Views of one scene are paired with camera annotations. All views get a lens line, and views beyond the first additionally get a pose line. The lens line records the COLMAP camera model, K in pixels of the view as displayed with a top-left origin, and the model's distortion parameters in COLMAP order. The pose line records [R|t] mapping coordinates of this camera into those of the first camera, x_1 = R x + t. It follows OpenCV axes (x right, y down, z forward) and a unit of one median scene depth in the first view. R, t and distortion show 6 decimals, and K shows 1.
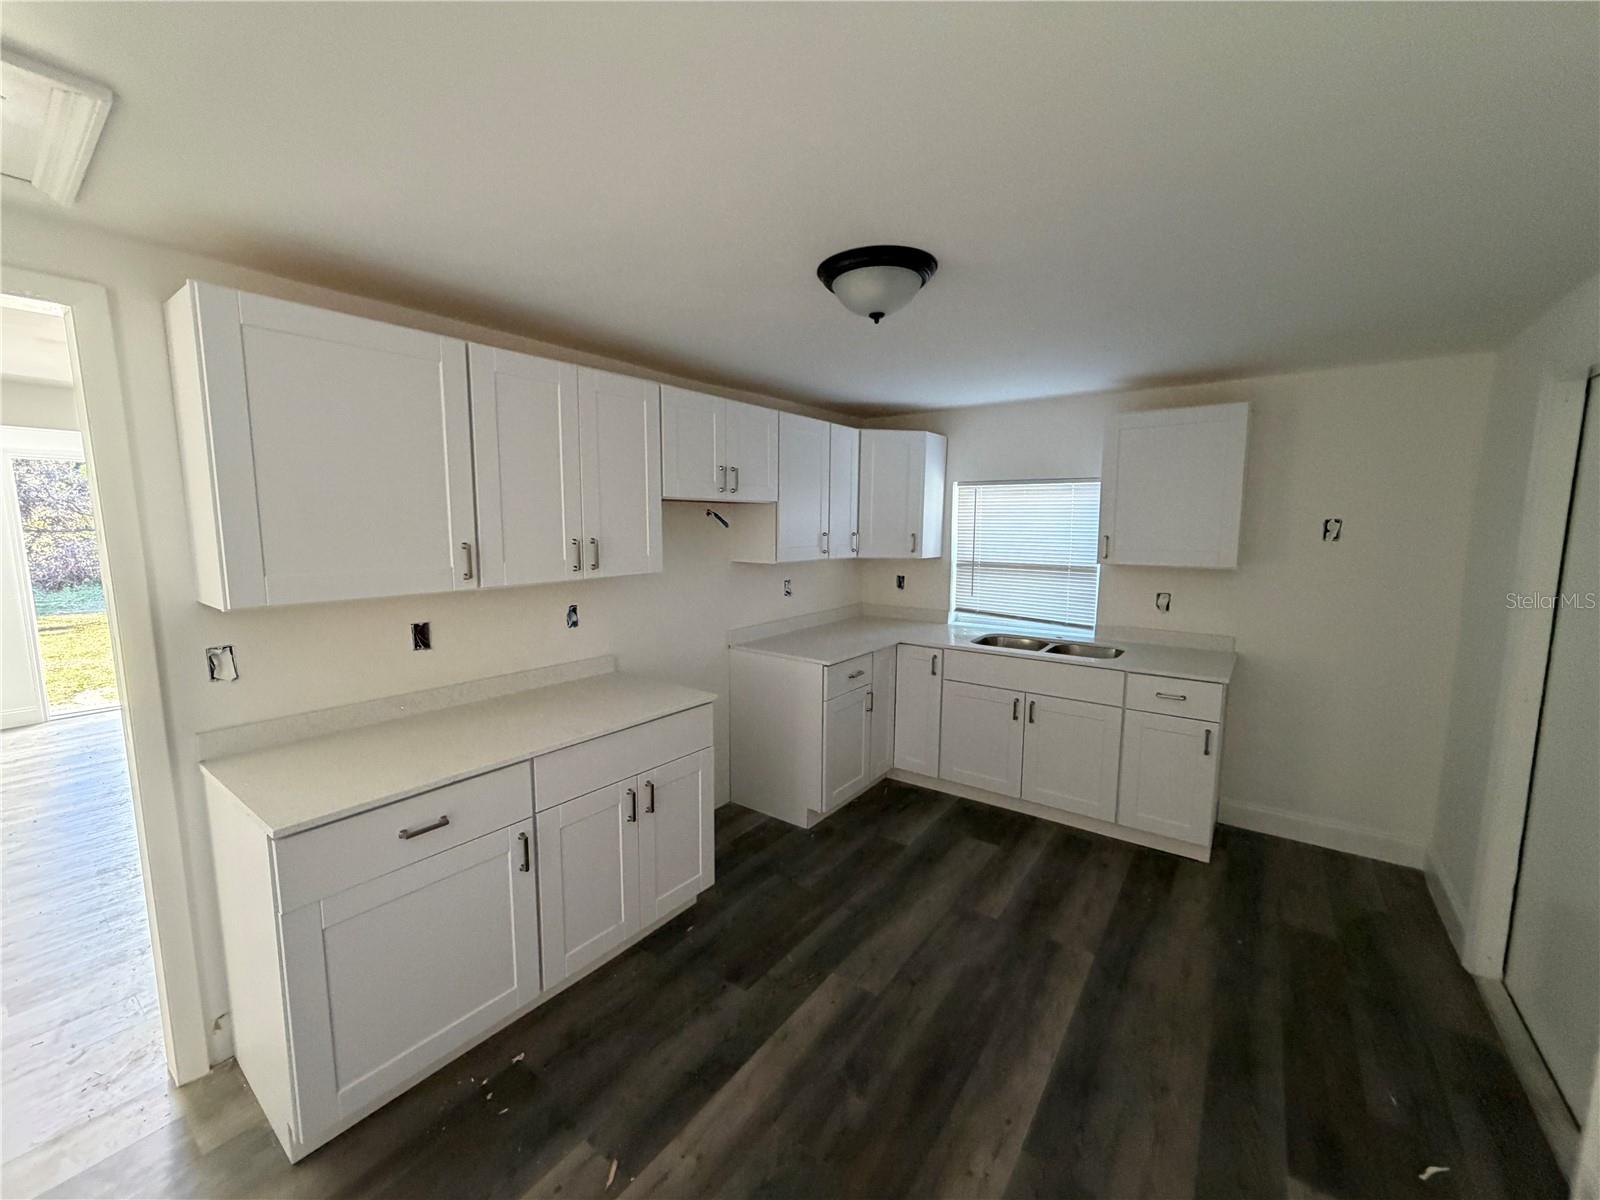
lens RADIAL K [[632.1, 0, 797.7], [0, 632.1, 599.6], [0, 0, 1]] dist [-0.002240, -0.000223]
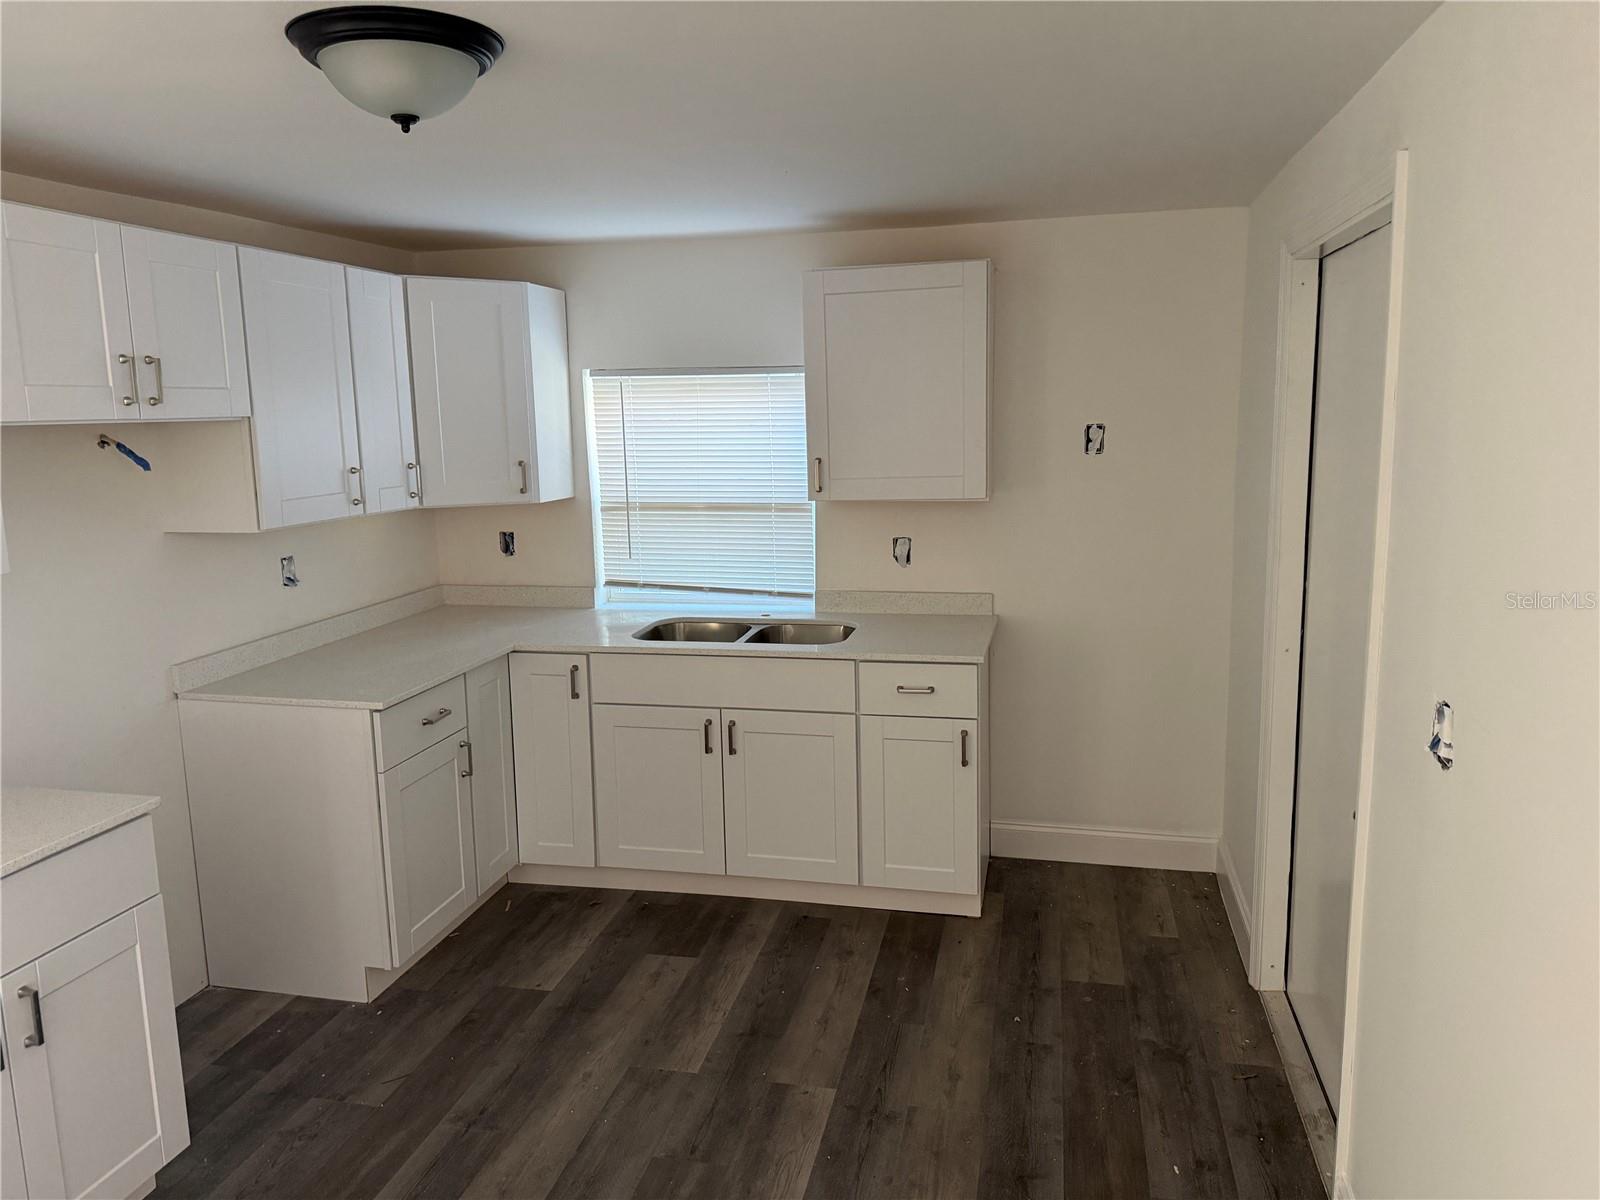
lens RADIAL K [[1108.1, 0, 810.4], [0, 1108.1, 591.4], [0, 0, 1]] dist [0.142006, -0.247031]
pose [[0.914007, -0.087427, 0.396166, 0.011161], [0.070940, 0.995901, 0.056111, -0.033475], [-0.399448, -0.023182, 0.916463, -0.076802]]
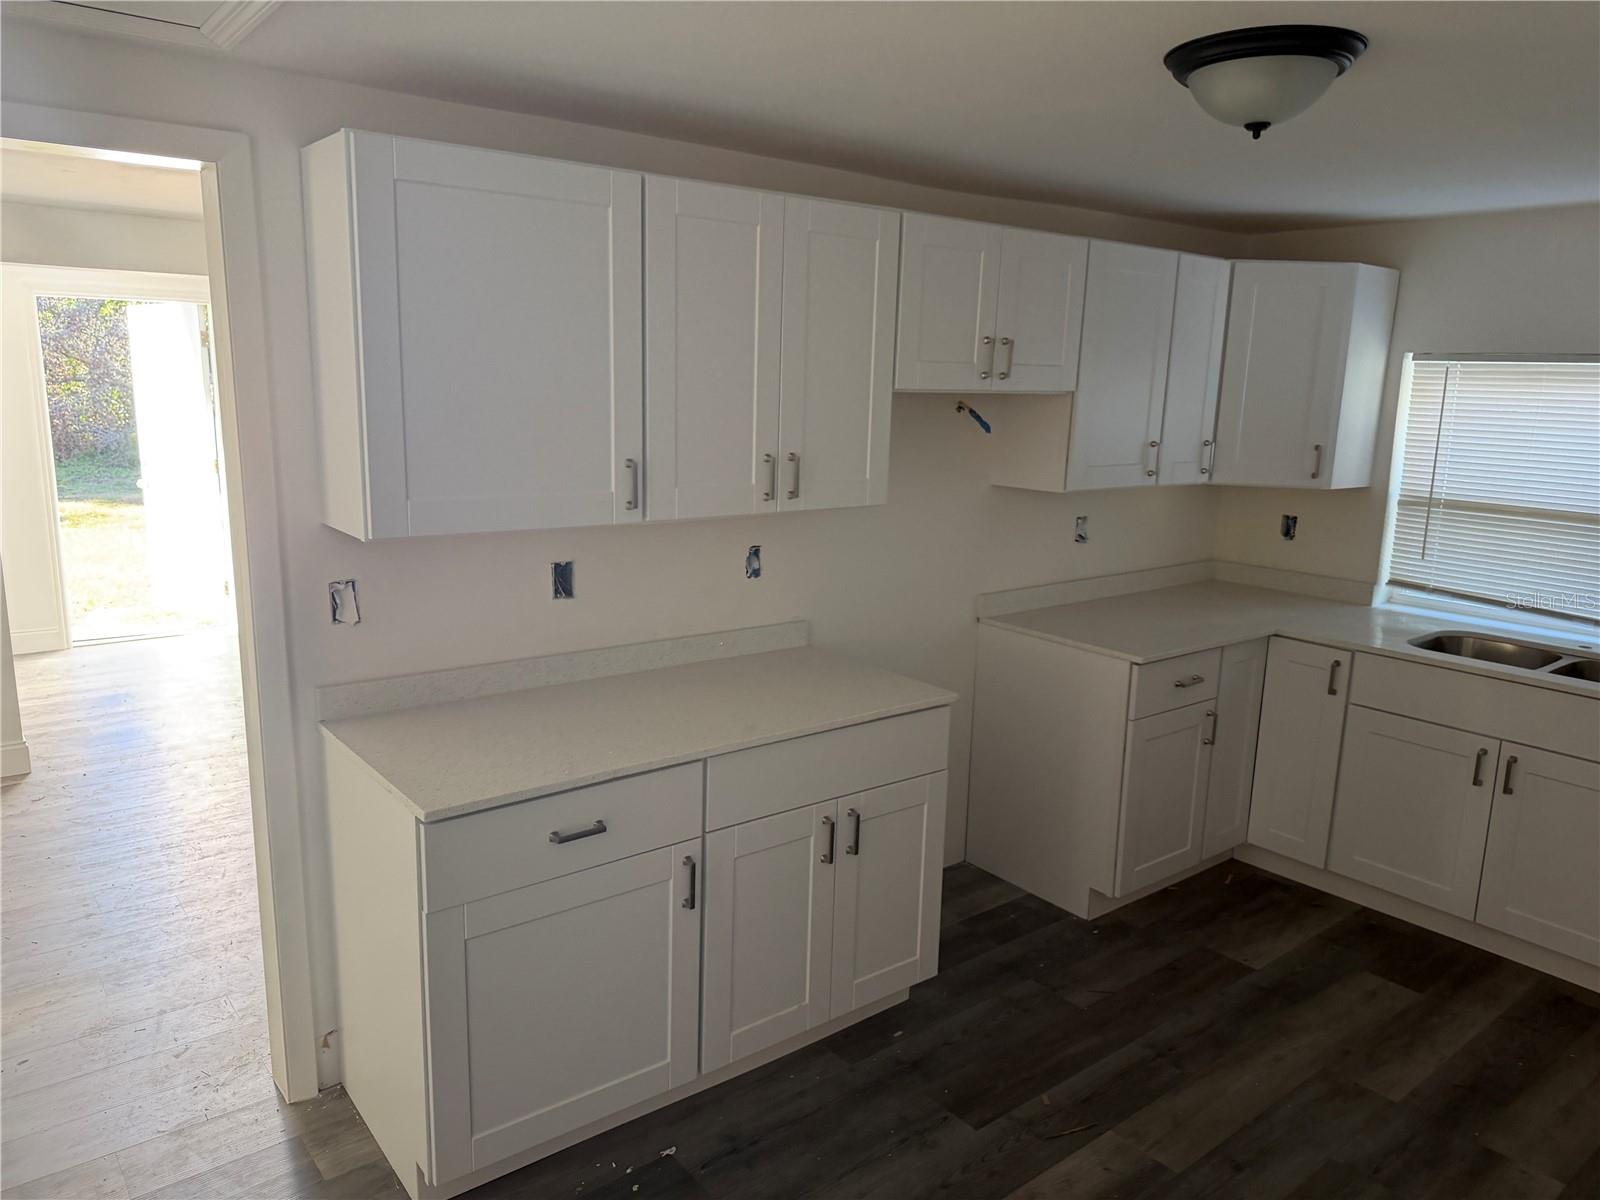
lens RADIAL K [[1124.6, 0, 805.5], [0, 1124.6, 602.6], [0, 0, 1]] dist [0.069398, -0.101625]
pose [[0.965537, 0.070474, -0.250543, 0.005646], [-0.051851, 0.995431, 0.080179, -0.030403], [0.255048, -0.064424, 0.964780, -0.164378]]
